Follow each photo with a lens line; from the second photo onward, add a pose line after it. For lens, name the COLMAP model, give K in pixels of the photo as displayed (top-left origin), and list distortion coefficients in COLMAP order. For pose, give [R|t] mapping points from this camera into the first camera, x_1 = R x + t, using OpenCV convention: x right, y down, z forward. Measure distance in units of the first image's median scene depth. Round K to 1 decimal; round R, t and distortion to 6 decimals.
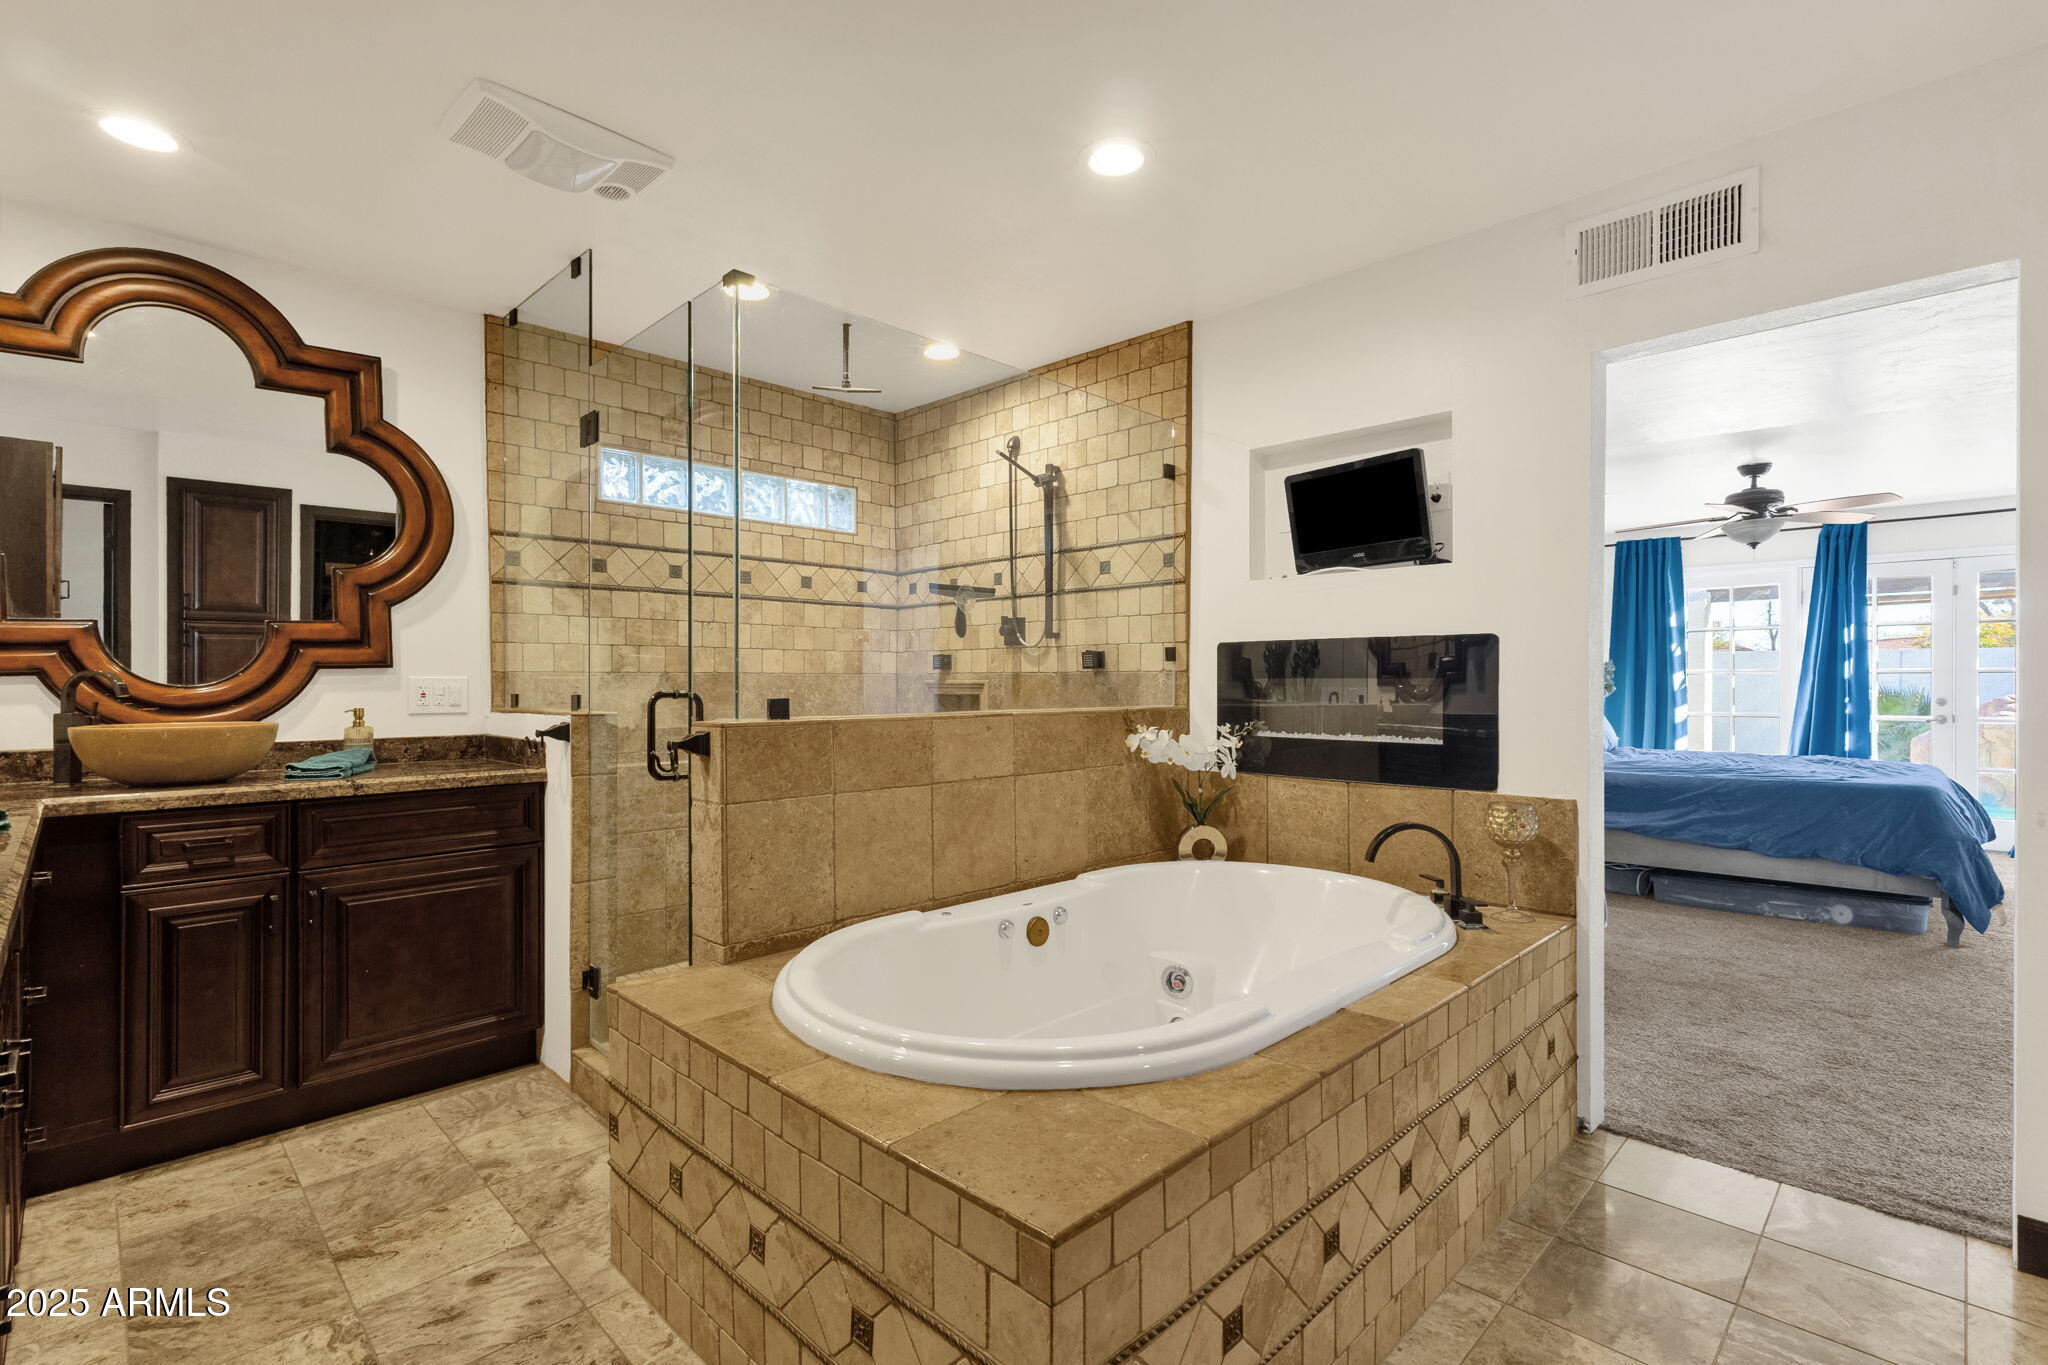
lens RADIAL K [[972.3, 0, 1022.0], [0, 972.3, 678.6], [0, 0, 1]] dist [-0.003598, -0.000205]
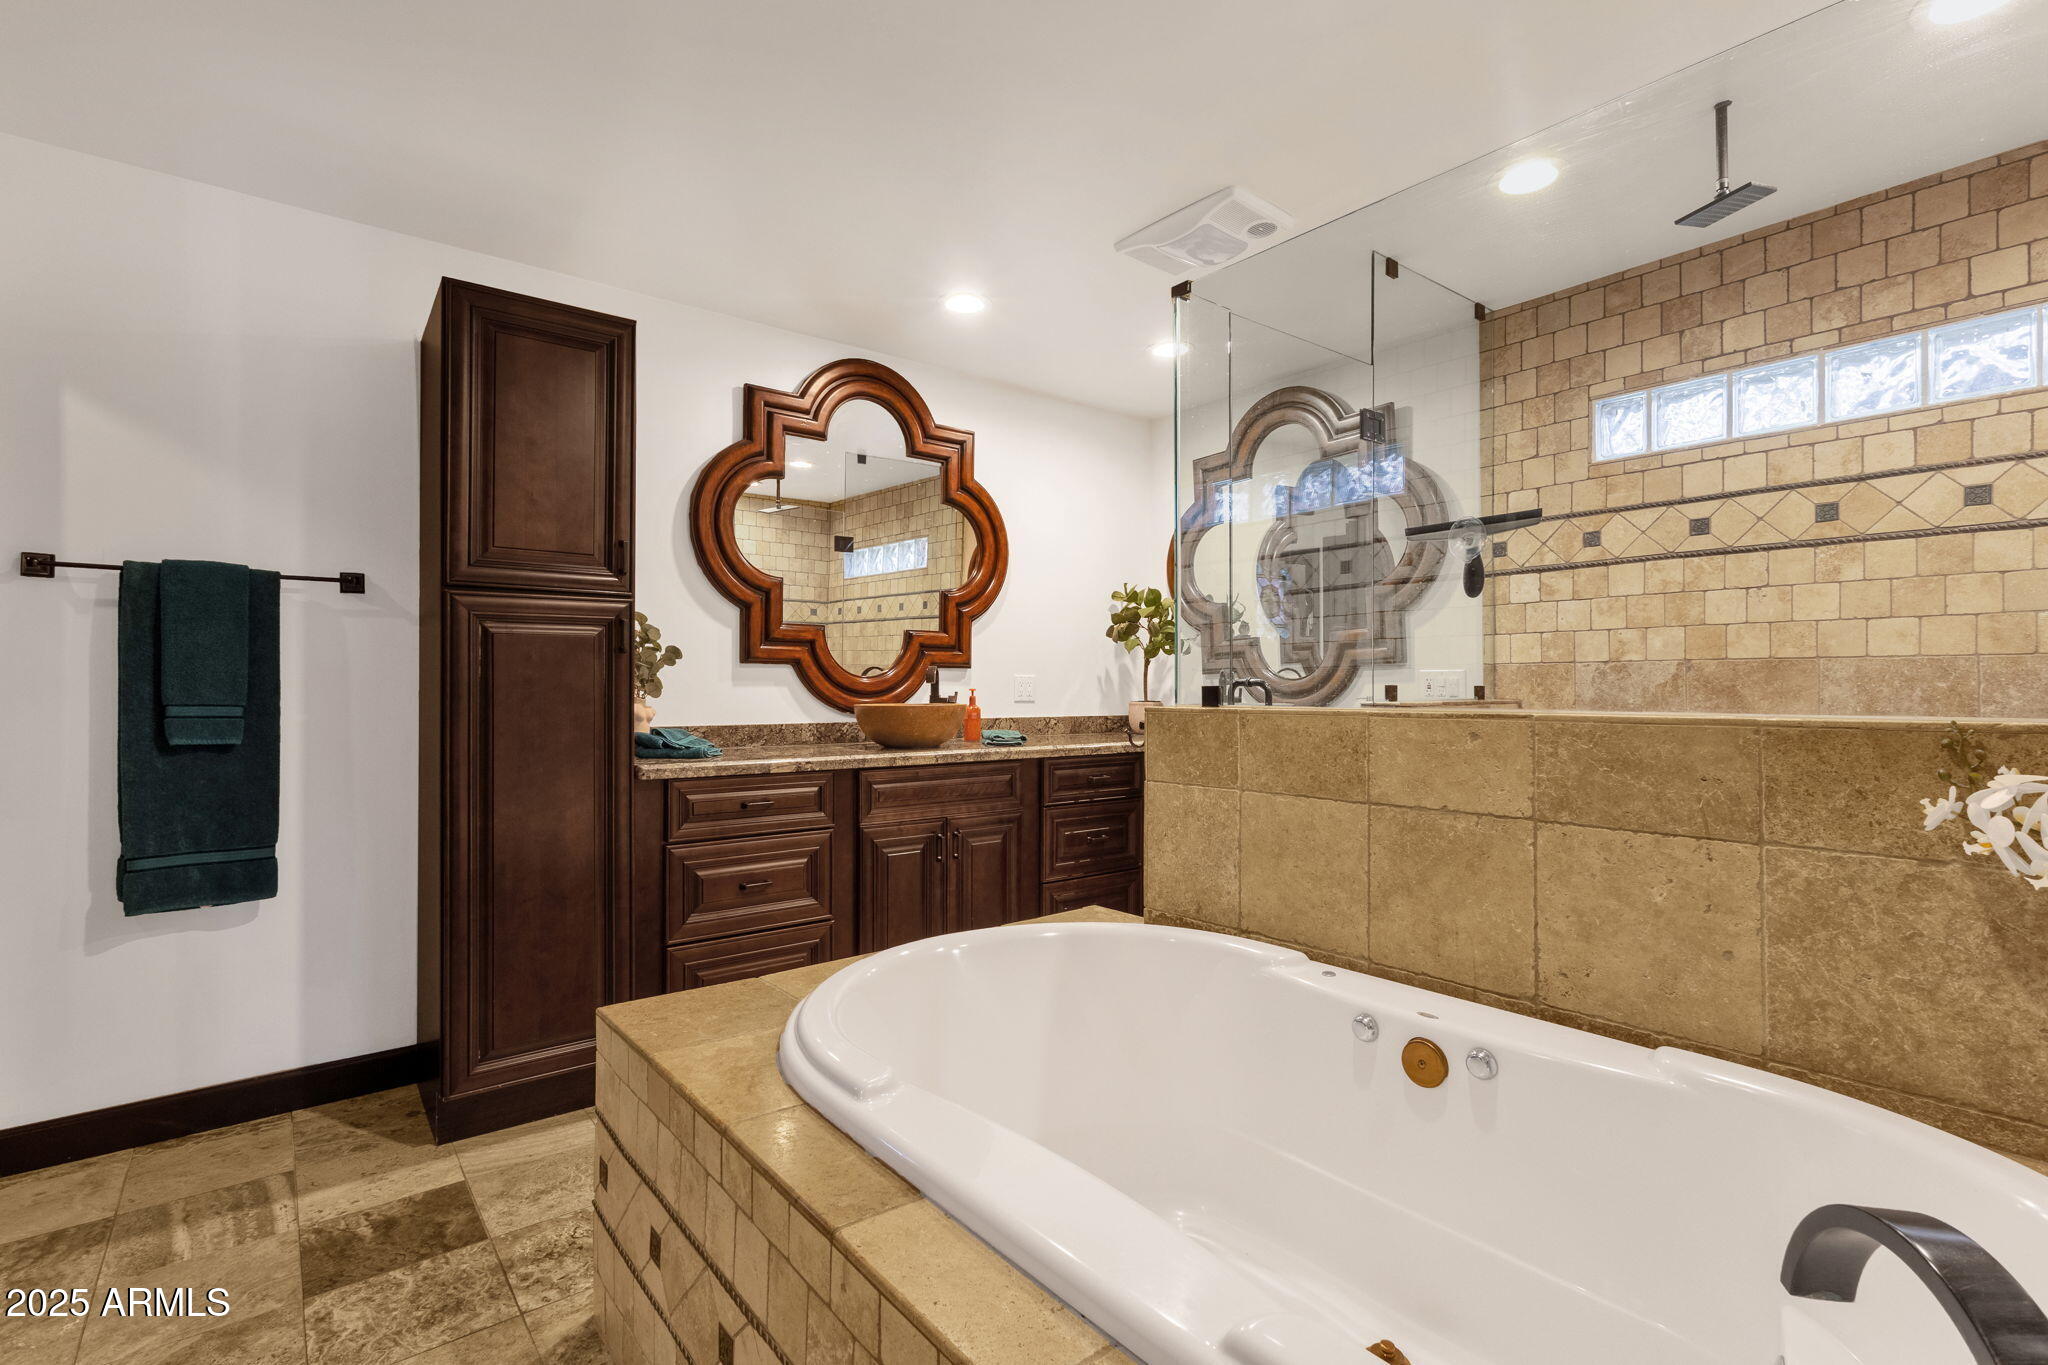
lens RADIAL K [[972.3, 0, 1022.0], [0, 972.3, 678.6], [0, 0, 1]] dist [-0.003598, -0.000205]
pose [[-0.133301, -0.008392, -0.991040, 0.558717], [0.004555, 0.999948, -0.009080, 0.015708], [0.991065, -0.005724, -0.133256, 0.692548]]
